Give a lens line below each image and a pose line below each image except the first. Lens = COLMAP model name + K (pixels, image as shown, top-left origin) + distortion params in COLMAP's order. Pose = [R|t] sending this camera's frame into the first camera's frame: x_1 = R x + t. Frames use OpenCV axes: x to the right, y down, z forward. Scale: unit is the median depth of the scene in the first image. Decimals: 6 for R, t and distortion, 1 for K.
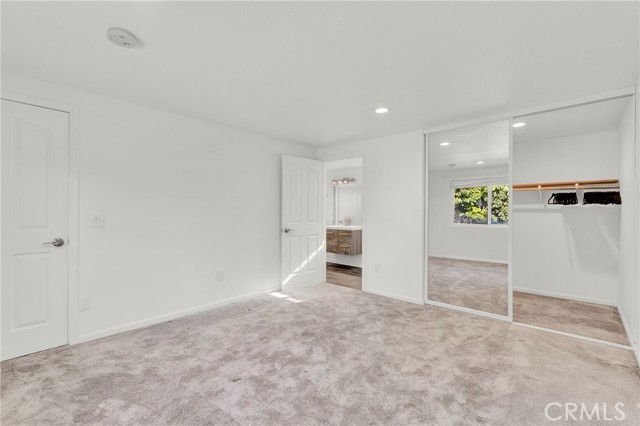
lens RADIAL K [[274.5, 0, 318.2], [0, 274.5, 216.8], [0, 0, 1]] dist [0.000921, 0.000277]
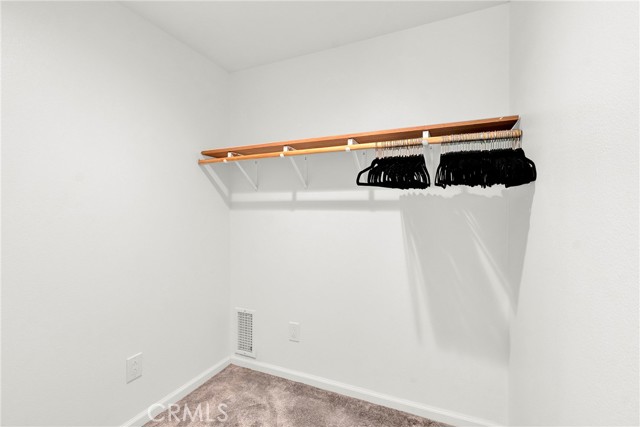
lens RADIAL K [[274.5, 0, 321.3], [0, 274.5, 211.0], [0, 0, 1]] dist [0.000921, 0.000277]
pose [[0.935581, -0.041735, 0.350637, 0.679125], [0.031097, 0.998871, 0.035917, -0.031849], [-0.351740, -0.022700, 0.935822, 0.704138]]
